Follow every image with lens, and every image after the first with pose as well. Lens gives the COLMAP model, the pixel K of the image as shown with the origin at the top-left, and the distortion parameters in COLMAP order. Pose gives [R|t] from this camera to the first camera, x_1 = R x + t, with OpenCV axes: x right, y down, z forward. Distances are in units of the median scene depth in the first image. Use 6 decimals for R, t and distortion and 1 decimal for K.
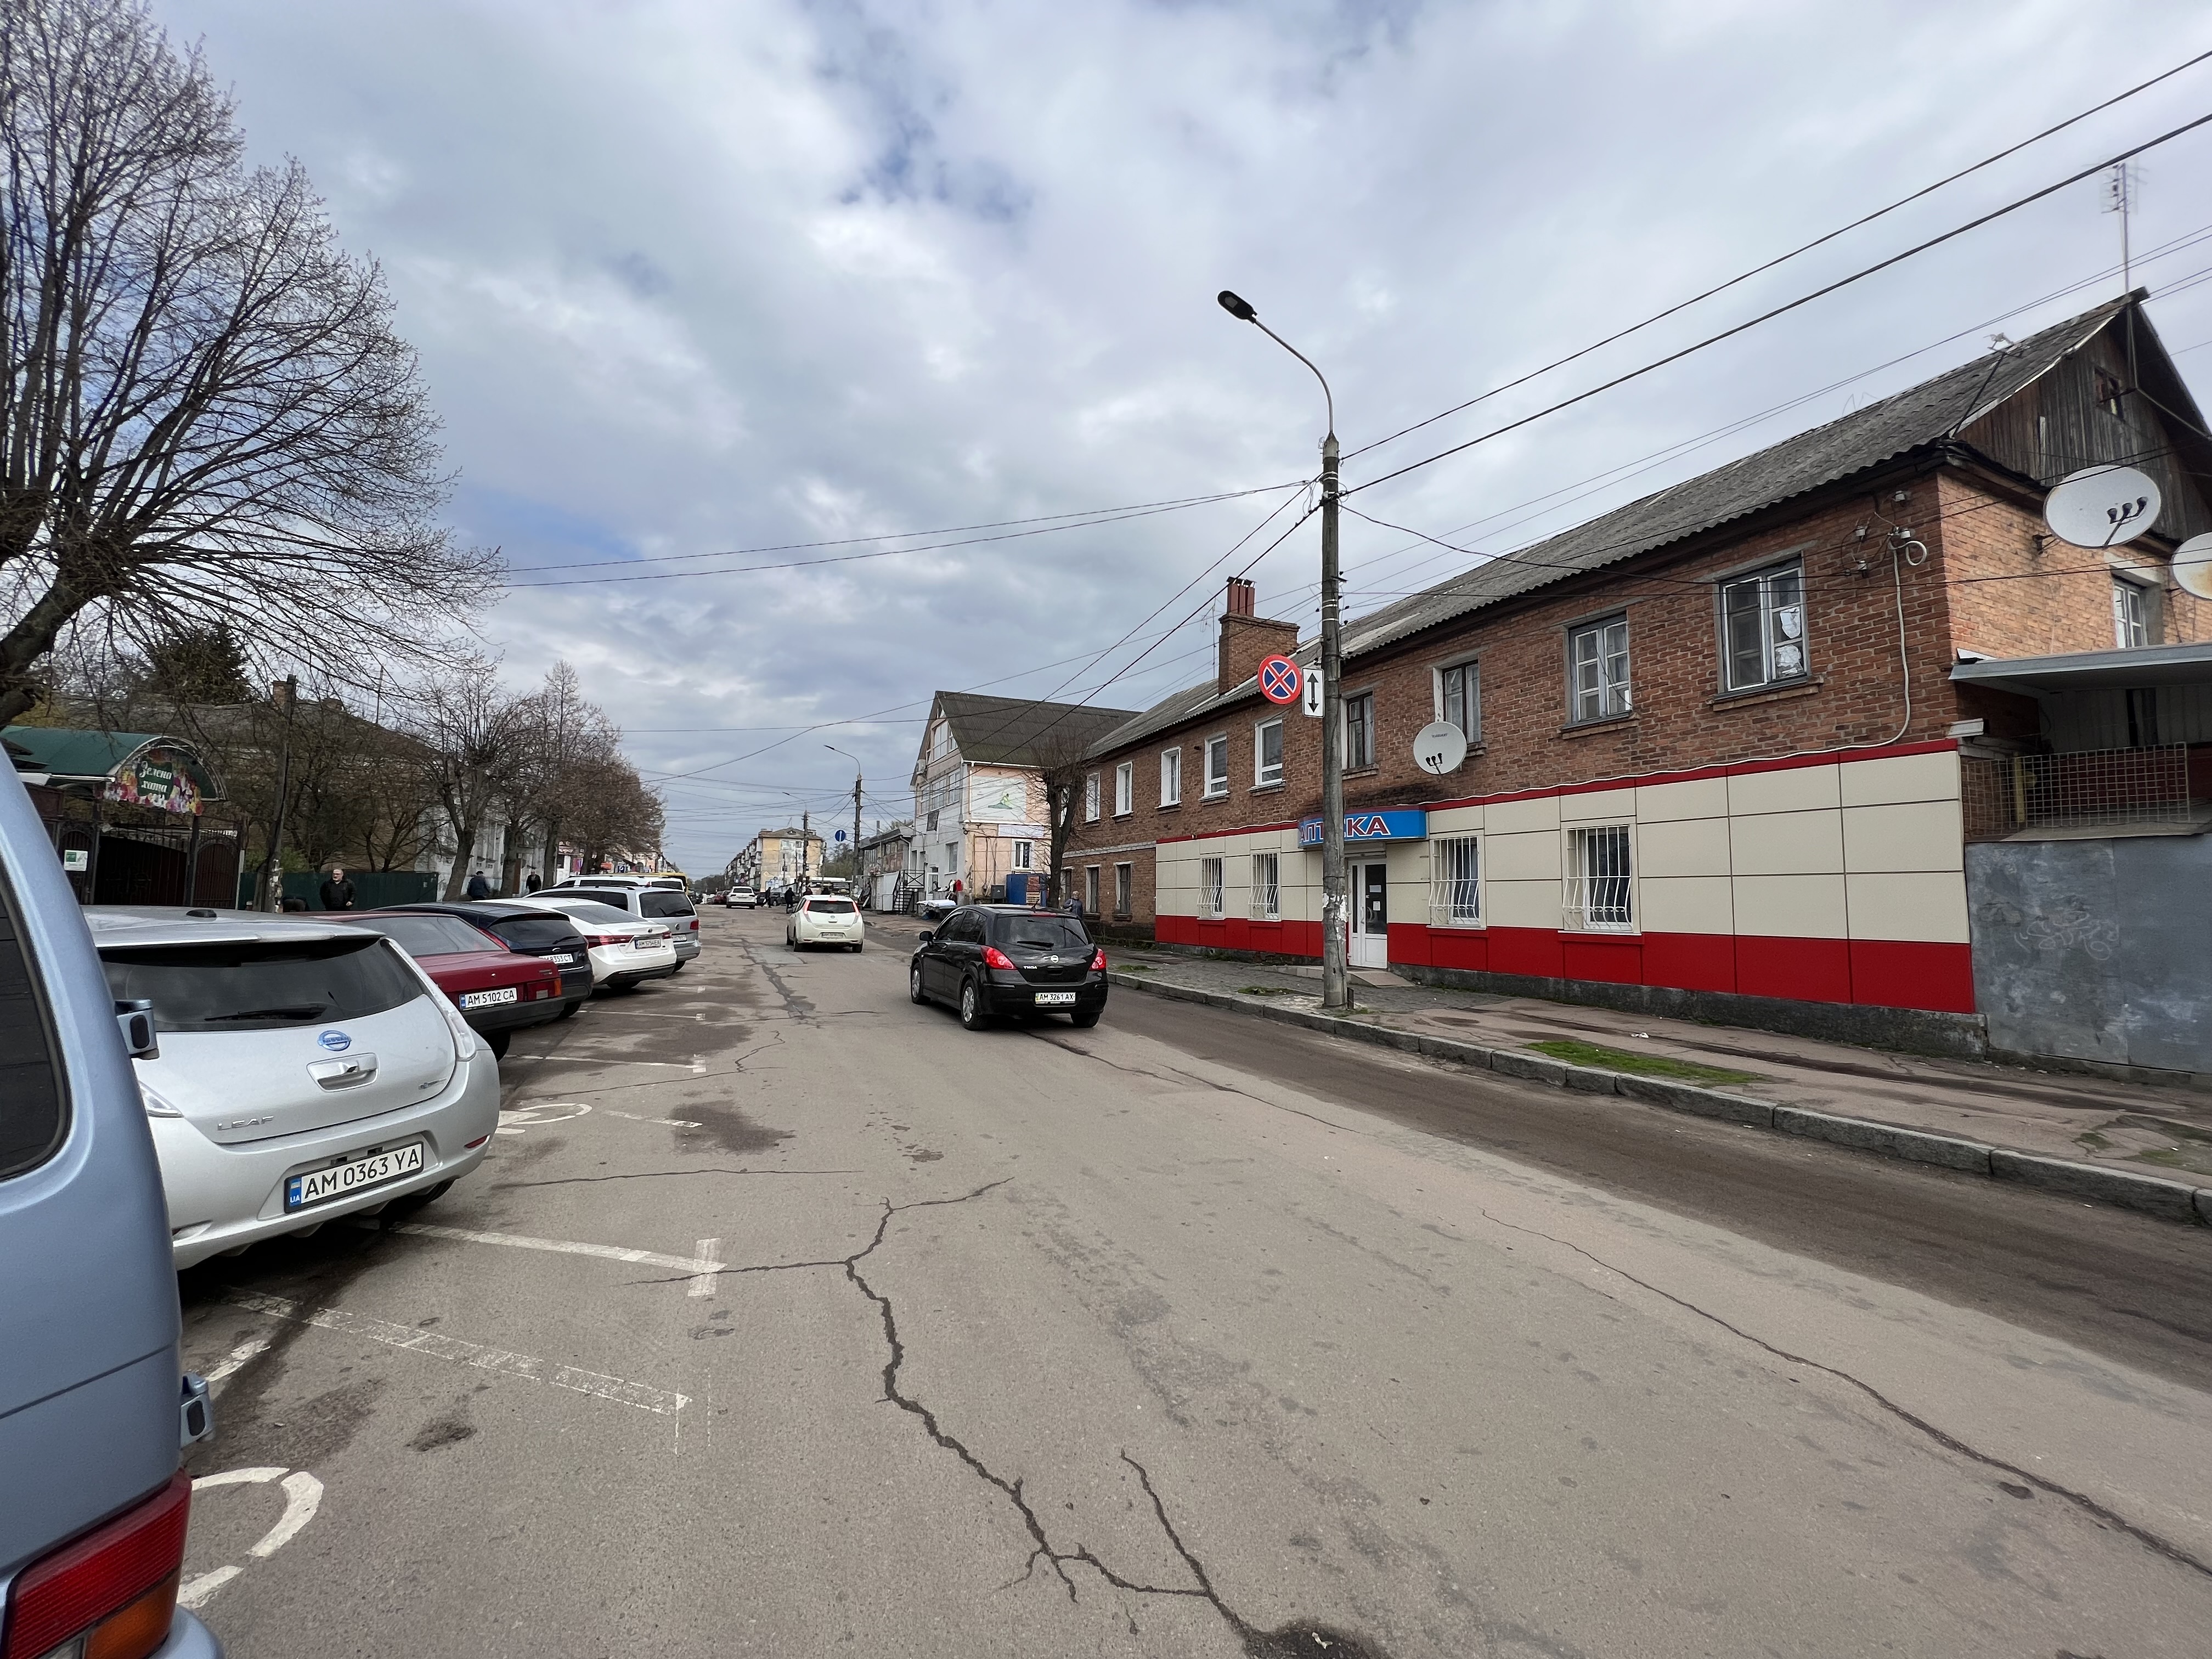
lens RADIAL K [[875.5, 0, 1111.2], [0, 875.5, 839.6], [0, 0, 1]] dist [0.008587, 0.000258]
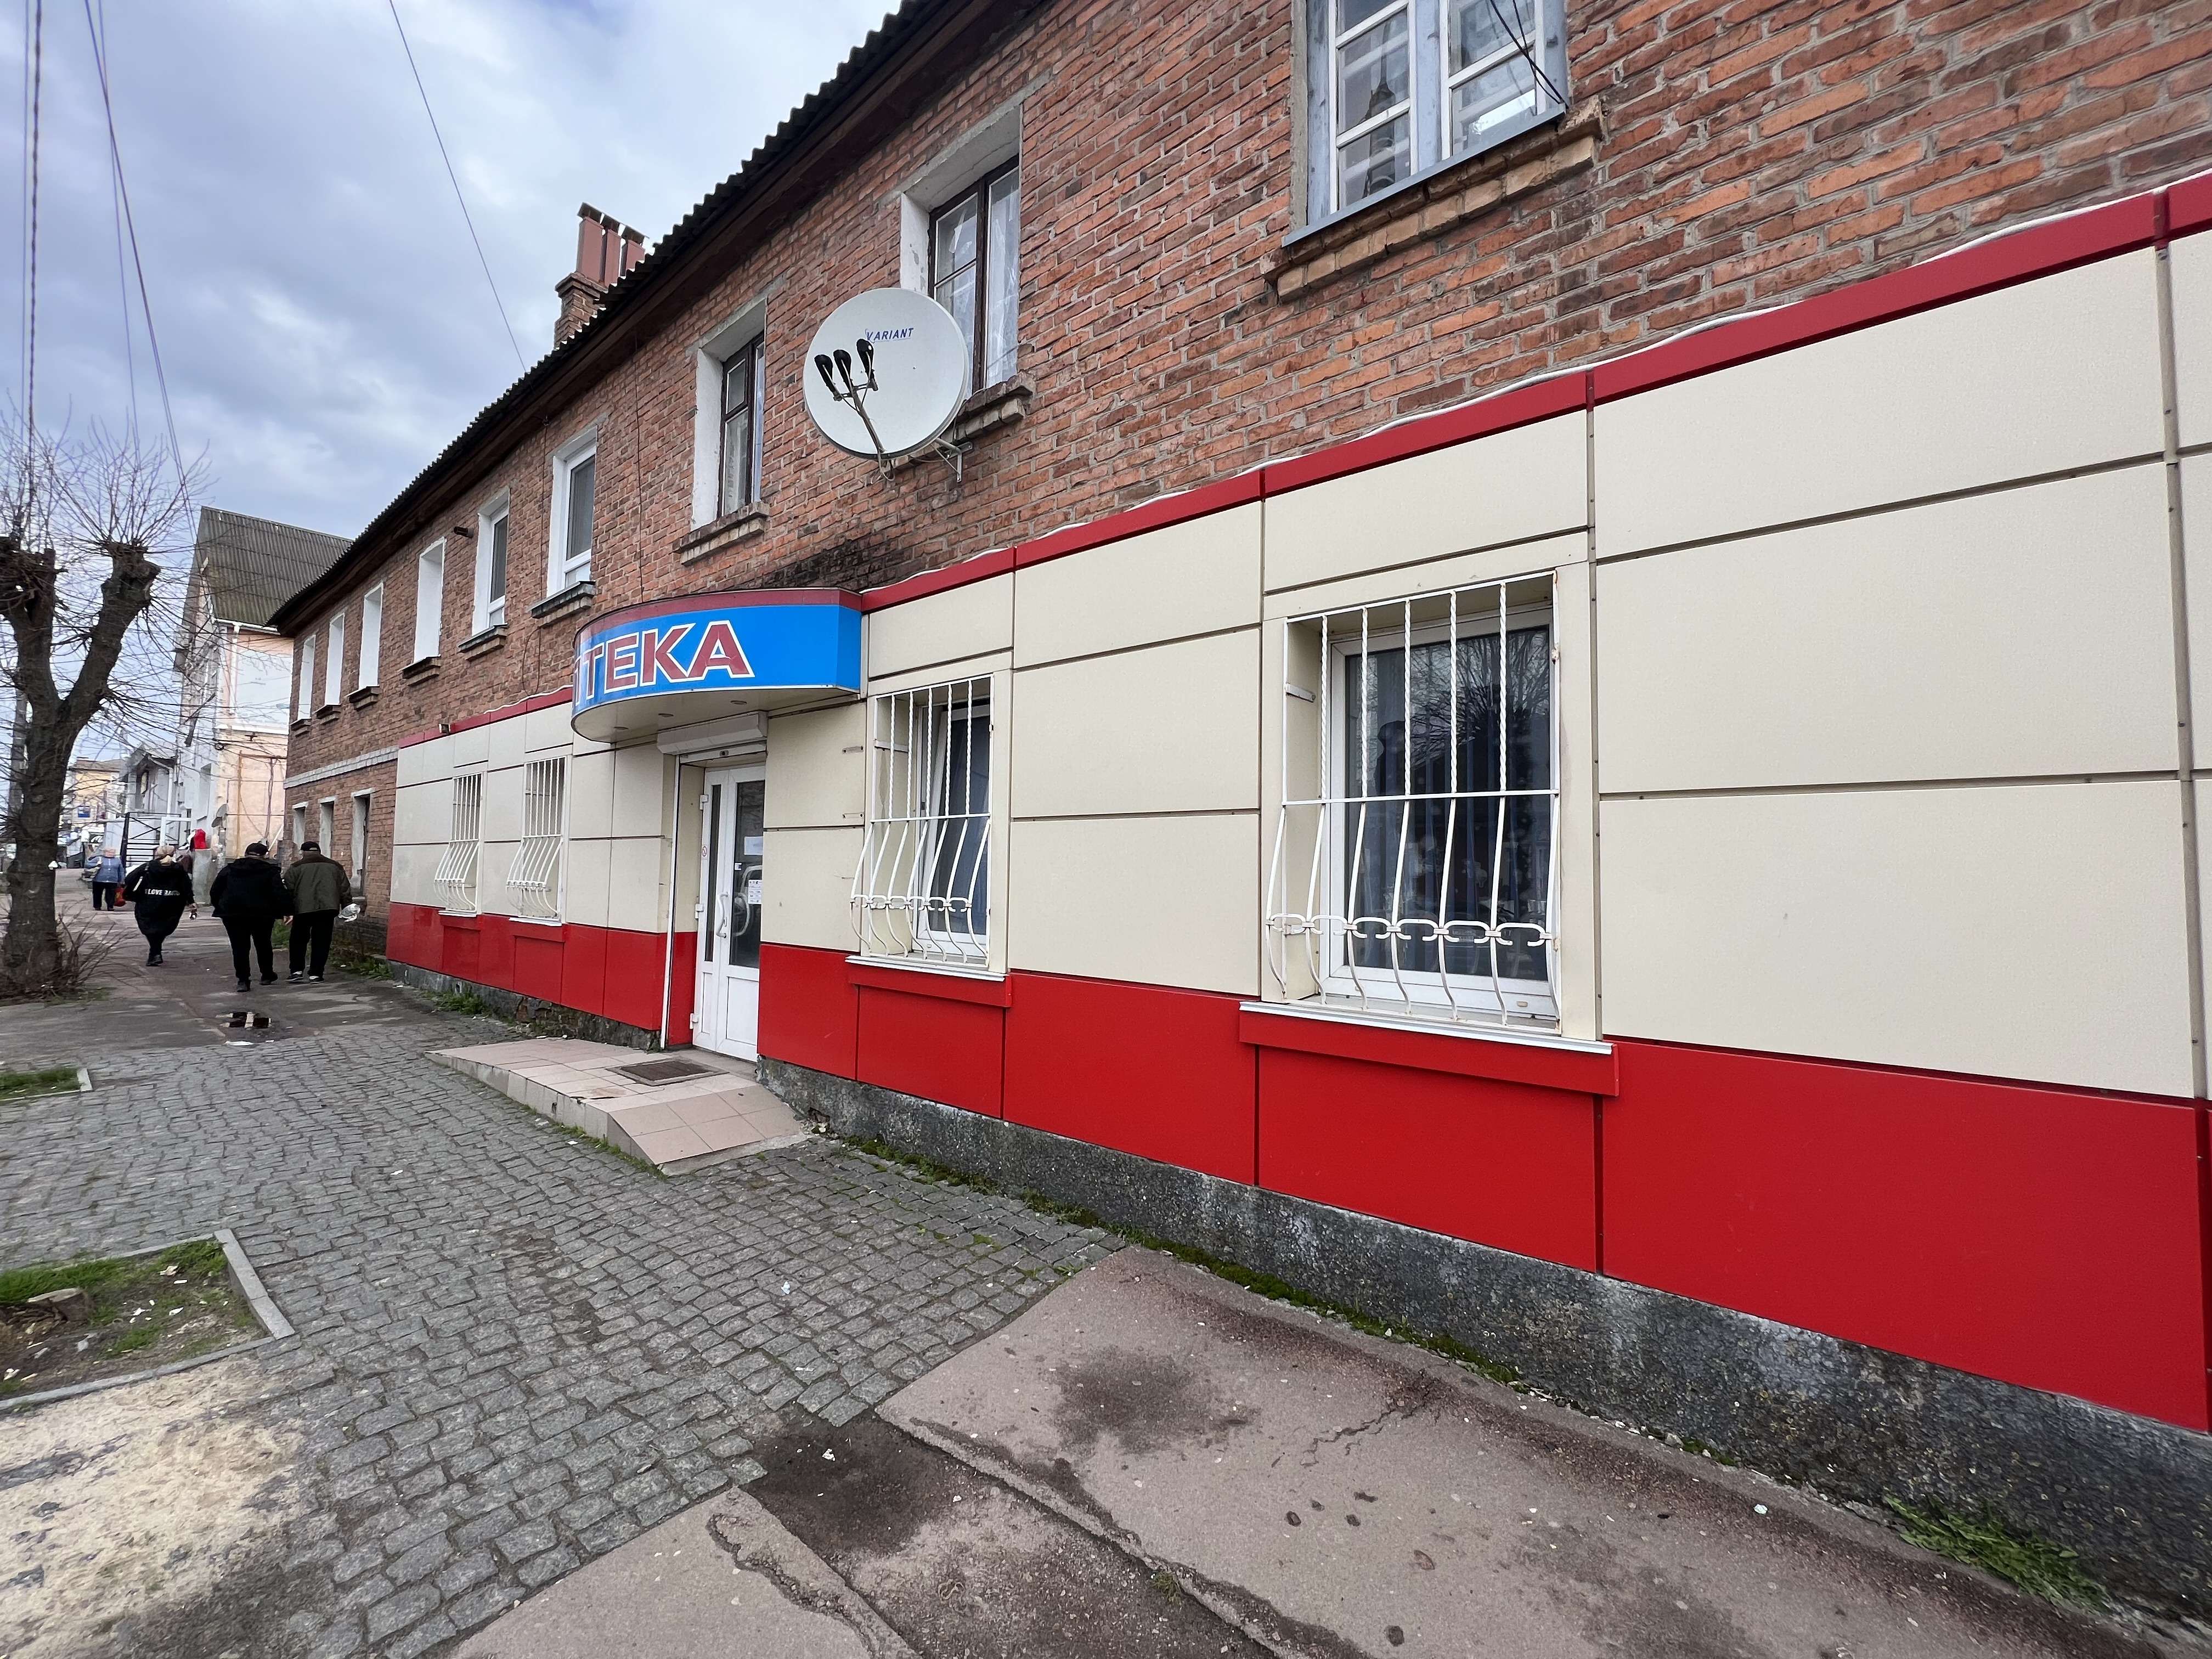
lens RADIAL K [[875.5, 0, 1102.8], [0, 875.5, 829.8], [0, 0, 1]] dist [0.008587, 0.000258]
pose [[0.901091, 0.028168, 0.432715, 0.347473], [-0.038794, 0.999123, 0.015747, 0.047796], [-0.431892, -0.030977, 0.901393, 0.762746]]
